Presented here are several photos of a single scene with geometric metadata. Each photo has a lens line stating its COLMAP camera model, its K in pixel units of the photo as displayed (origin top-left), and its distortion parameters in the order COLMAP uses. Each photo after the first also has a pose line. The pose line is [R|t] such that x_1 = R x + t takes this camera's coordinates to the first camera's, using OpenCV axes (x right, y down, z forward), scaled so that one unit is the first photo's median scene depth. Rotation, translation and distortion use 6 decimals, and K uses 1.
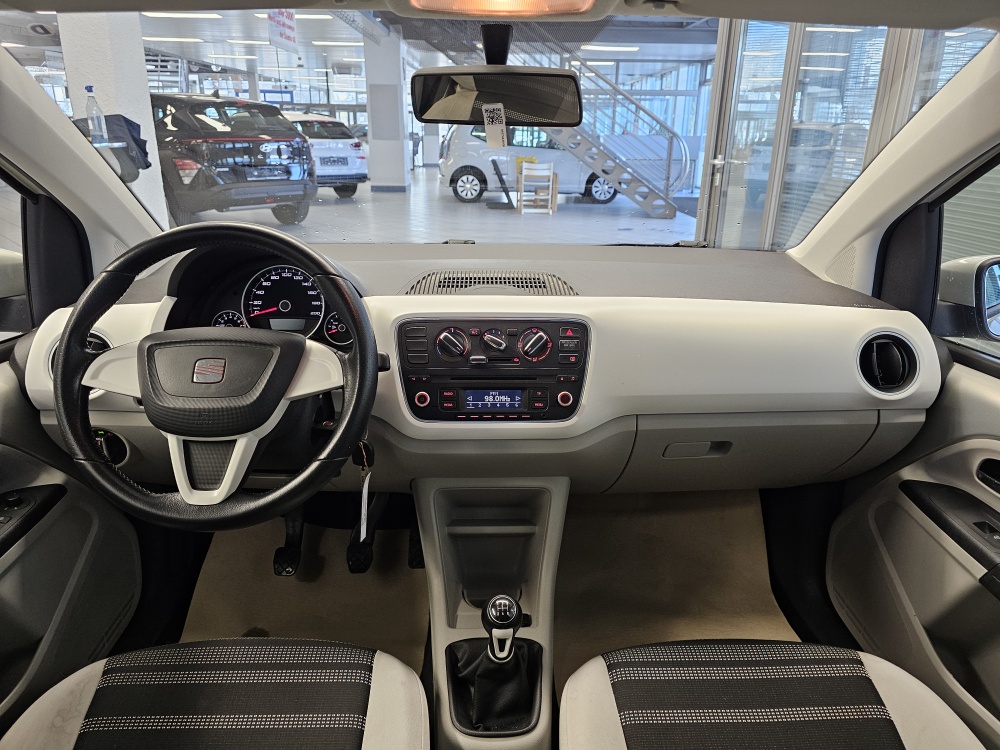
lens RADIAL K [[667.2, 0, 499.1], [0, 667.2, 364.6], [0, 0, 1]] dist [0.061804, -0.056020]
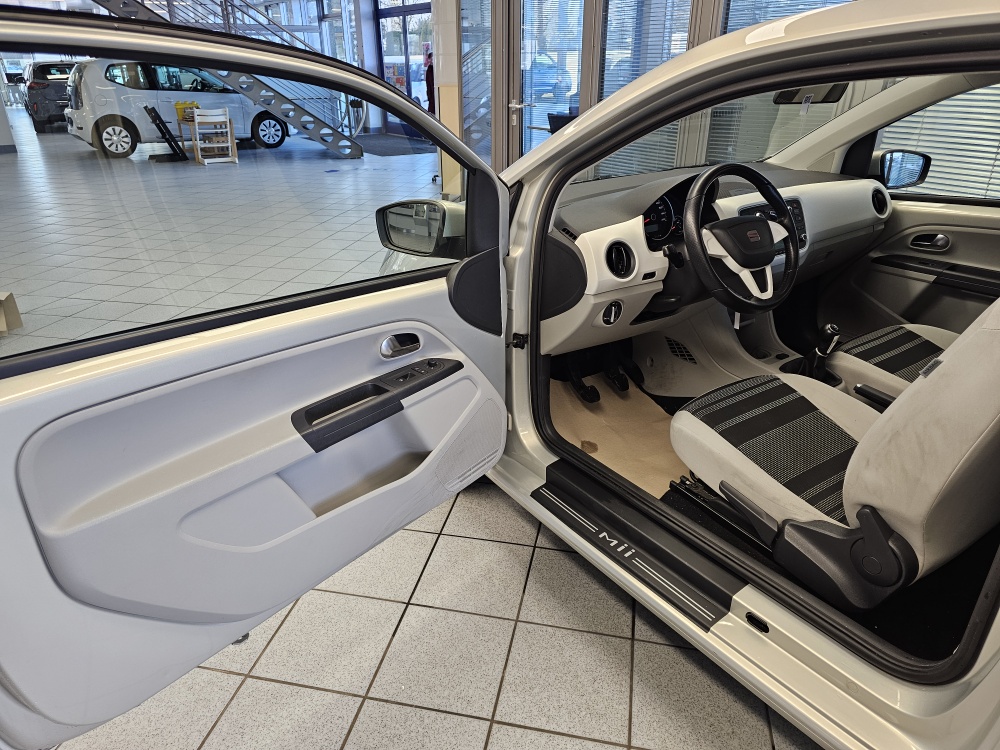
lens RADIAL K [[667.2, 0, 499.1], [0, 667.2, 364.6], [0, 0, 1]] dist [0.061804, -0.056020]
pose [[0.840572, -0.238810, 0.486219, -1.665375], [0.196591, 0.970869, 0.136986, -0.034839], [-0.504768, -0.019560, 0.863033, -0.302615]]
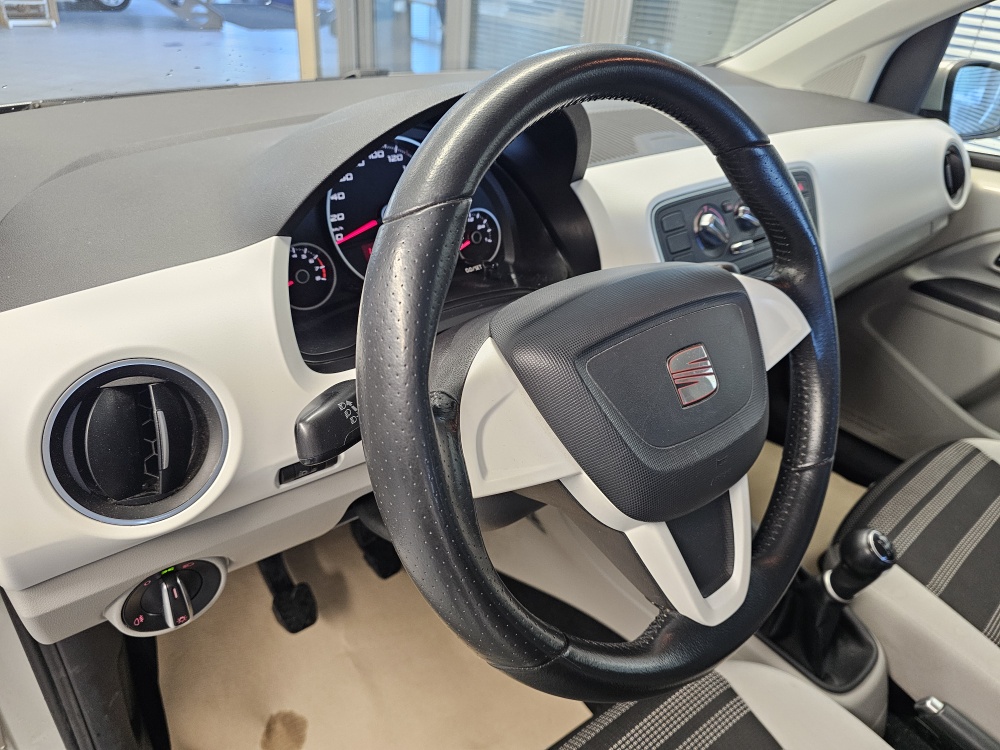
lens RADIAL K [[688.1, 0, 502.7], [0, 688.1, 358.0], [0, 0, 1]] dist [0.047301, -0.051341]
pose [[0.788495, -0.278662, 0.548291, -0.617278], [0.147659, 0.951167, 0.271070, -0.121749], [-0.597053, -0.132777, 0.791137, 0.521173]]
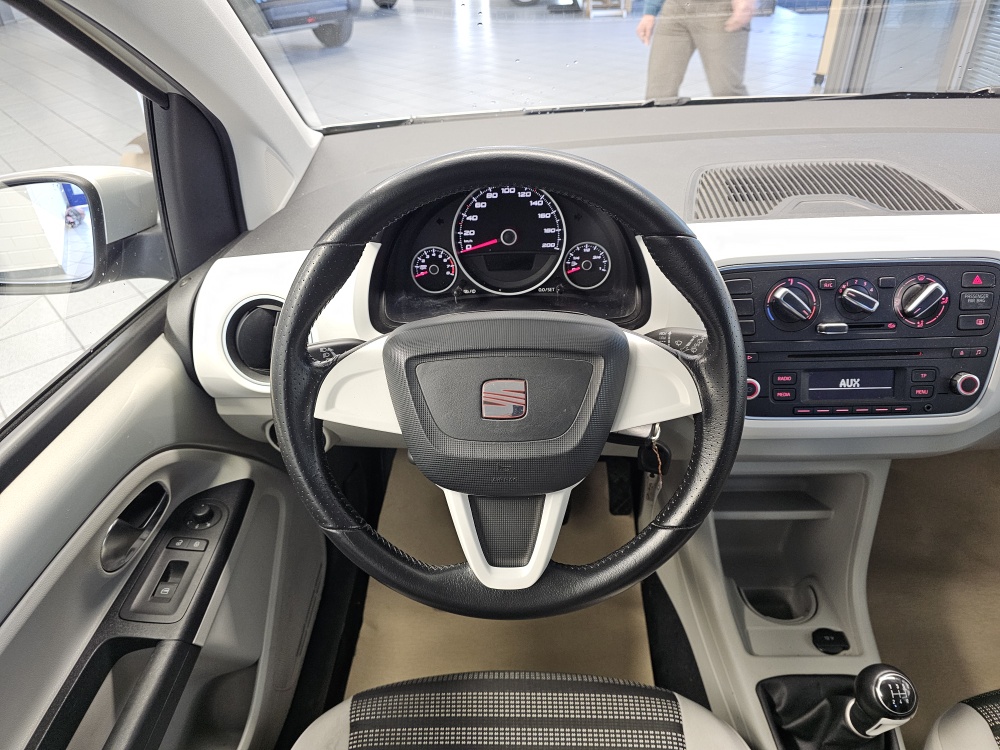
lens RADIAL K [[676.3, 0, 496.4], [0, 676.3, 372.5], [0, 0, 1]] dist [0.044897, -0.042207]
pose [[0.996881, -0.015594, -0.077361, -0.294443], [0.034958, 0.966118, 0.255724, -0.140307], [0.070752, -0.257631, 0.963650, 0.285706]]
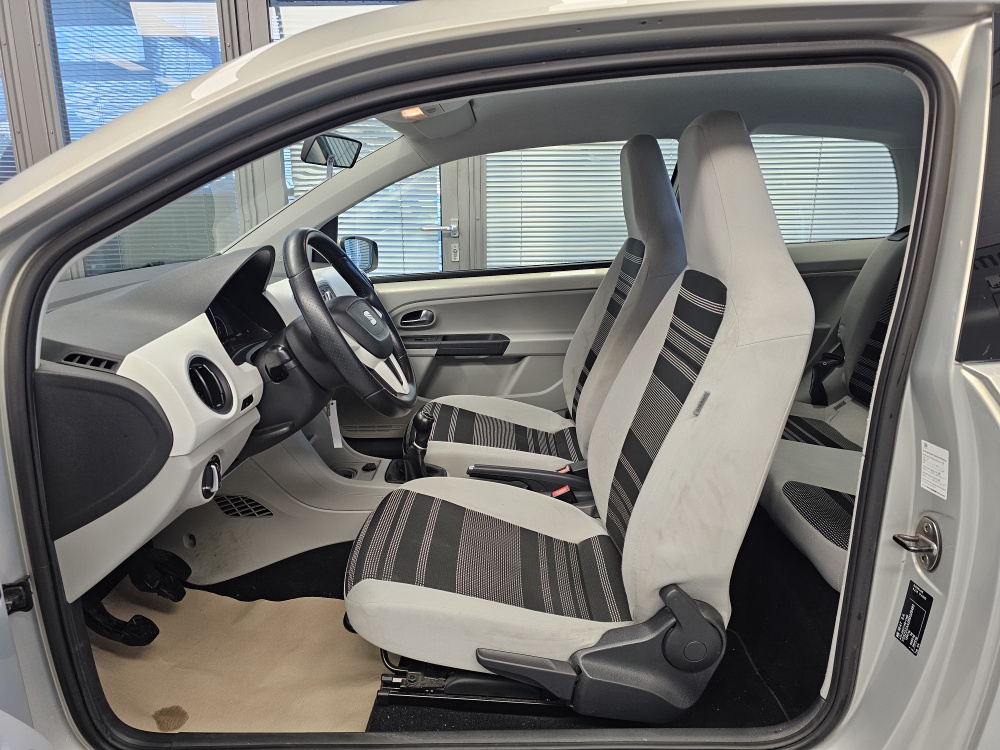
lens RADIAL K [[667.2, 0, 499.1], [0, 667.2, 364.6], [0, 0, 1]] dist [0.061804, -0.056020]
pose [[0.039258, -0.246872, 0.968253, -1.483168], [0.329279, 0.918071, 0.220726, -0.104648], [-0.943416, 0.310160, 0.117332, 0.436646]]
